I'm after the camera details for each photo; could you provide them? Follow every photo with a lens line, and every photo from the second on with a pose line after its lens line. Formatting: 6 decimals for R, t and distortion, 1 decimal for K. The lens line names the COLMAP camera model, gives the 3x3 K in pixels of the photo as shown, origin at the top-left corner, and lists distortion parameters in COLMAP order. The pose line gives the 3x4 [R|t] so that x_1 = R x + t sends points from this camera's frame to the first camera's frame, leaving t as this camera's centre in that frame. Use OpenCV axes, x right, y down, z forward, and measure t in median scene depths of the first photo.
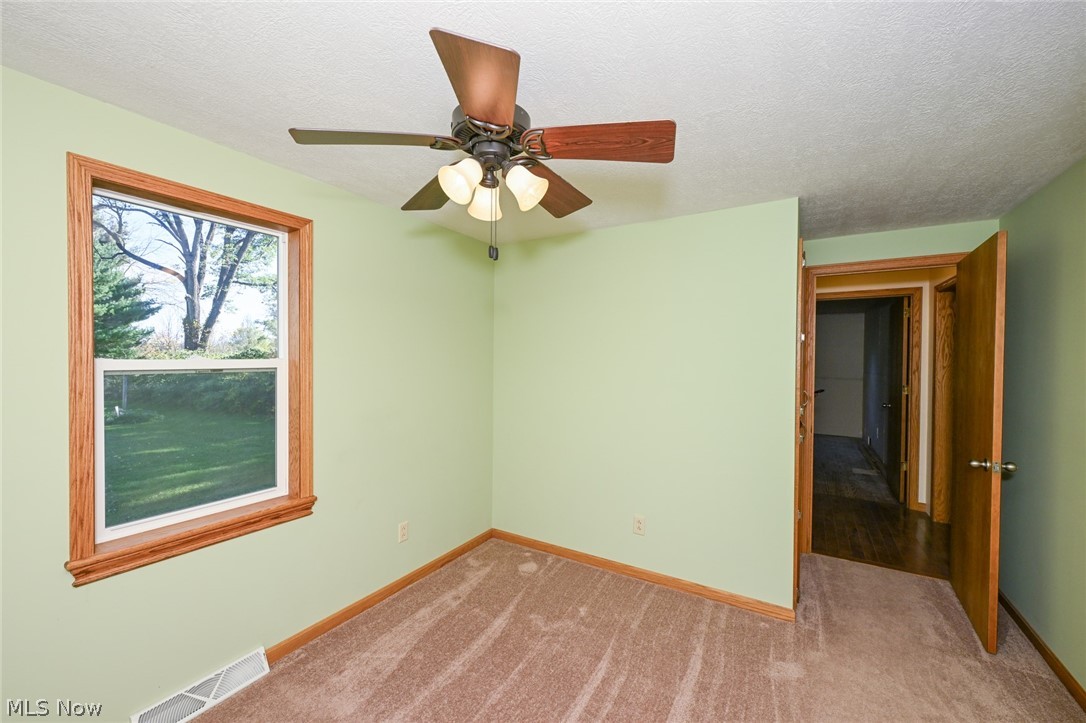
lens RADIAL K [[433.1, 0, 540.3], [0, 433.1, 360.7], [0, 0, 1]] dist [-0.003900, 0.000235]
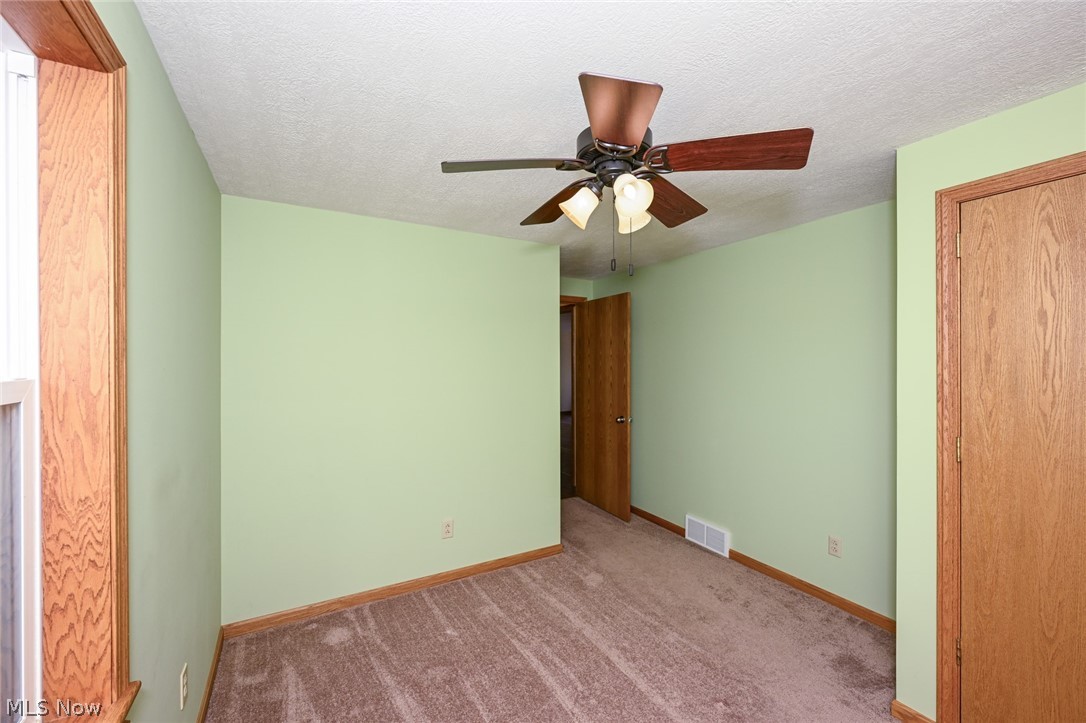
lens RADIAL K [[433.1, 0, 541.6], [0, 433.1, 363.3], [0, 0, 1]] dist [-0.003900, 0.000235]
pose [[0.477430, -0.012982, 0.878574, -0.648462], [0.007583, 0.999914, 0.010655, -0.013987], [-0.878637, 0.001575, 0.477487, 0.392746]]
